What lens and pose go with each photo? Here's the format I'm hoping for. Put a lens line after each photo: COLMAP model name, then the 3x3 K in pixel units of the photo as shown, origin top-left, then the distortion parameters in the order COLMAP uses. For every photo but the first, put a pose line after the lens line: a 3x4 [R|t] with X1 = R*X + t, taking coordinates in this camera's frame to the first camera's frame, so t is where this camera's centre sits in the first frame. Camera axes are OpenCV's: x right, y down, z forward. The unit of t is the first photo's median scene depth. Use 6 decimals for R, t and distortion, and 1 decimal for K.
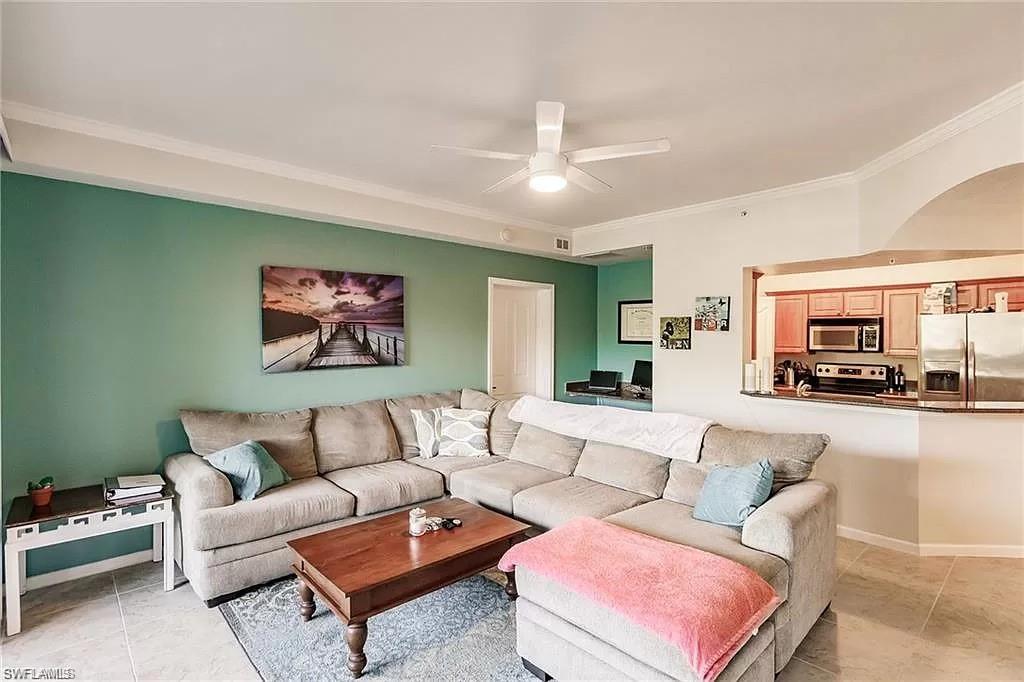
lens RADIAL K [[506.6, 0, 509.7], [0, 506.6, 337.9], [0, 0, 1]] dist [-0.010907, 0.000400]
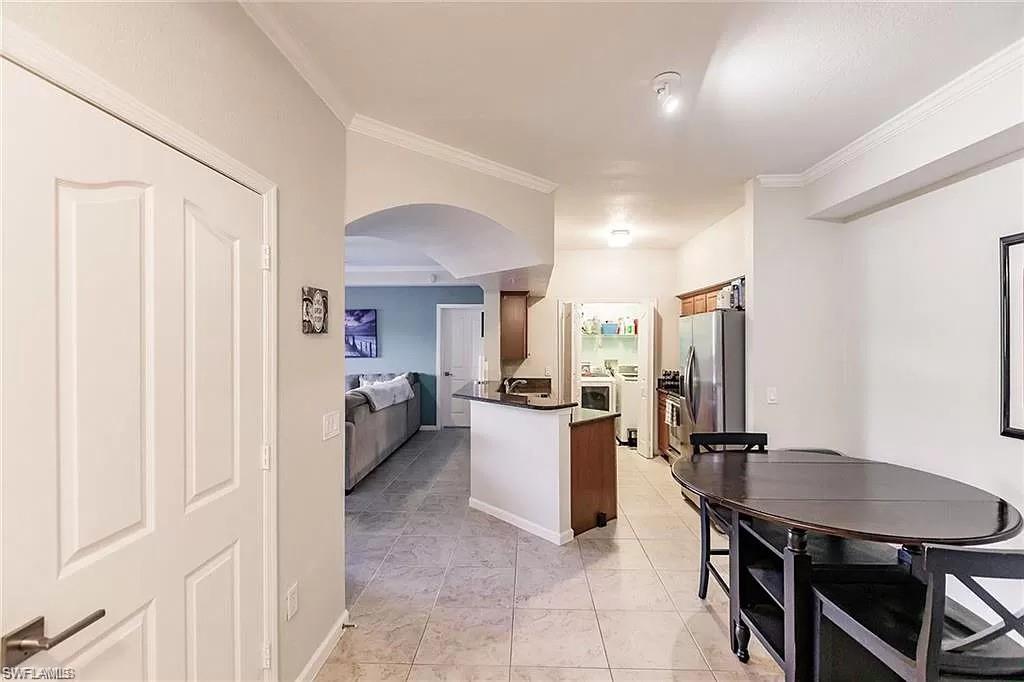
lens RADIAL K [[459.7, 0, 508.9], [0, 459.7, 340.8], [0, 0, 1]] dist [0.000210, -0.000203]
pose [[0.710381, -0.004160, -0.703805, 1.283321], [0.003398, 0.999991, -0.002480, -0.000670], [0.703809, -0.000630, 0.710389, 0.151127]]
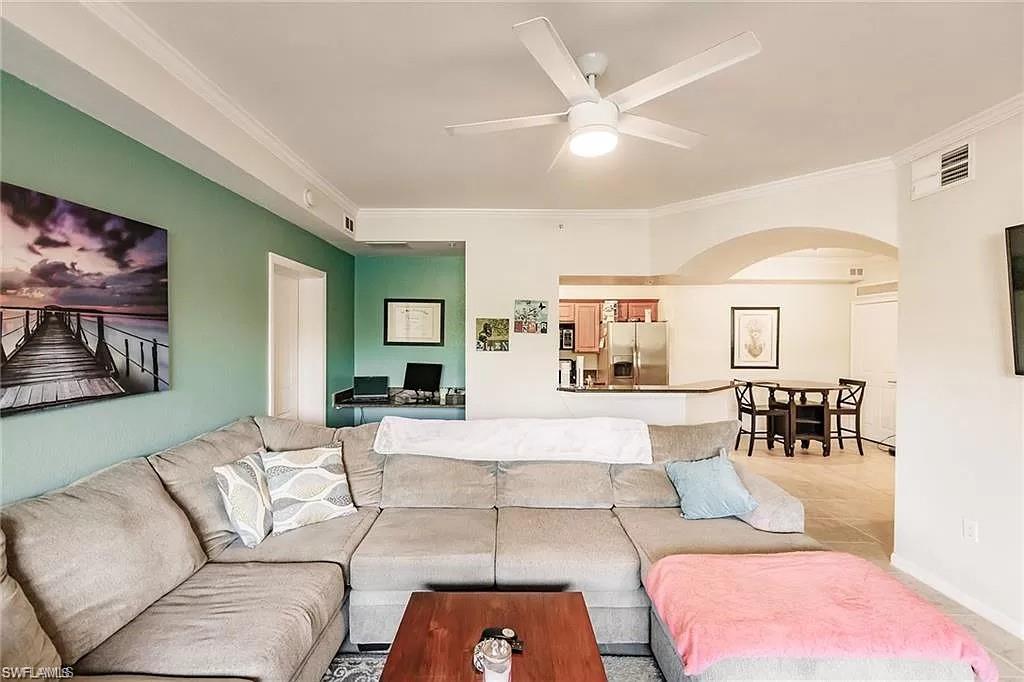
lens RADIAL K [[459.7, 0, 511.5], [0, 459.7, 340.4], [0, 0, 1]] dist [0.000210, -0.000203]
pose [[0.671372, -0.003958, 0.741110, -0.323450], [-0.002179, 0.999971, 0.007315, -0.005035], [-0.741118, -0.006526, 0.671343, 0.374393]]
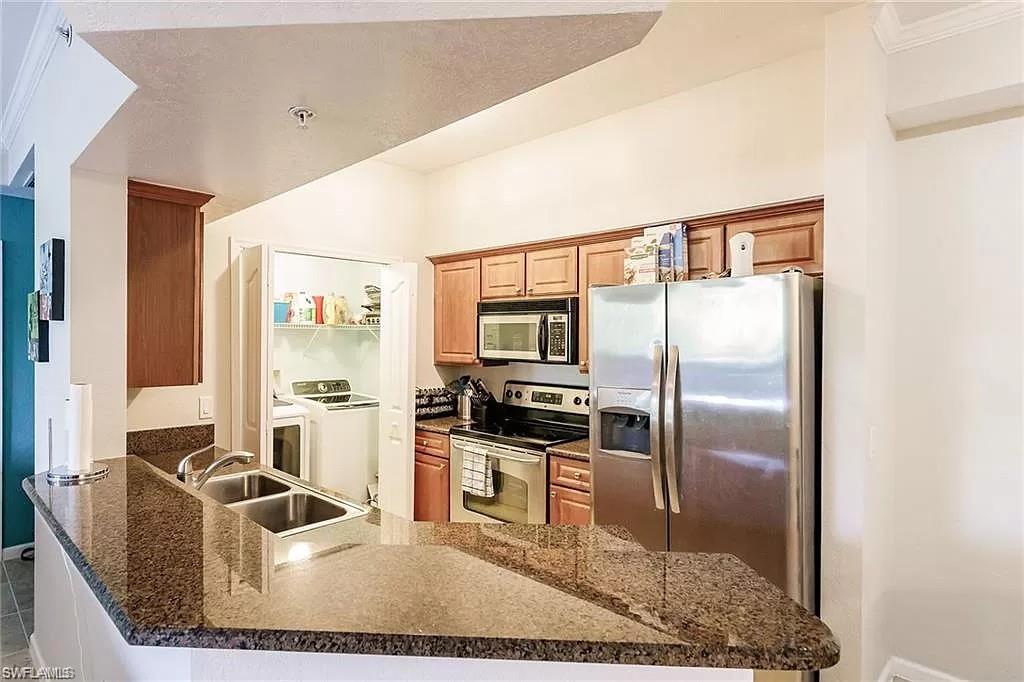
lens RADIAL K [[554.5, 0, 429.4], [0, 554.5, 335.9], [0, 0, 1]] dist [0.021634, 0.000756]
pose [[0.999941, 0.000874, 0.010793, 0.699506], [-0.000848, 0.999997, -0.002403, 0.000749], [-0.010795, 0.002394, 0.999939, 0.509564]]
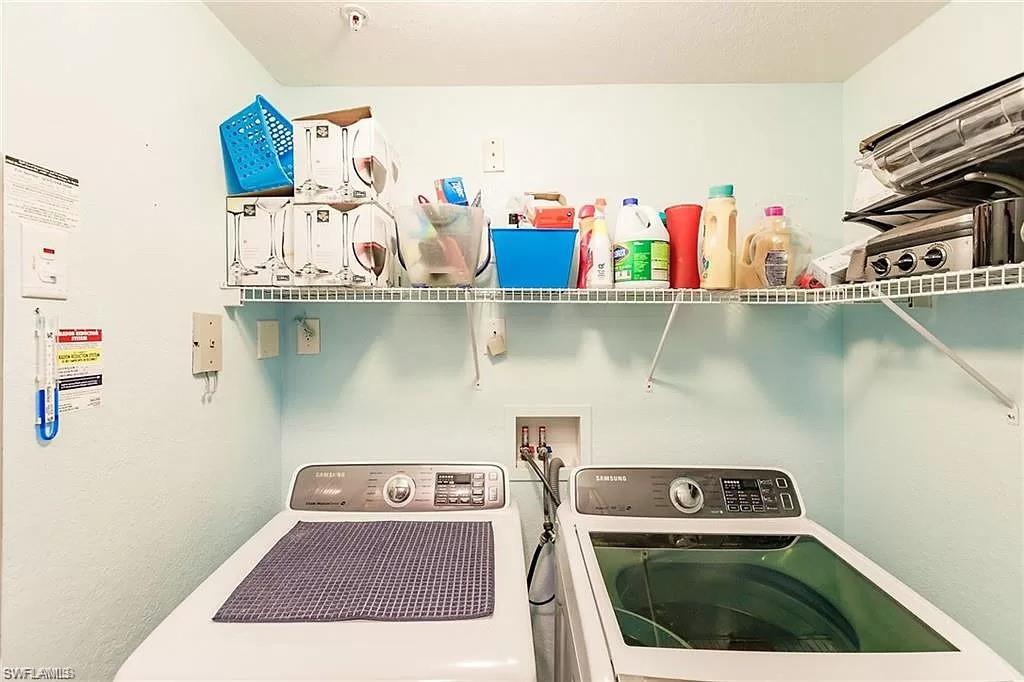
lens RADIAL K [[459.7, 0, 489.1], [0, 459.7, 330.1], [0, 0, 1]] dist [0.000210, -0.000203]
pose [[0.705140, -0.009223, -0.709008, 0.620568], [0.005151, 0.999956, -0.007885, 0.002563], [0.709049, 0.001907, 0.705156, 1.265120]]
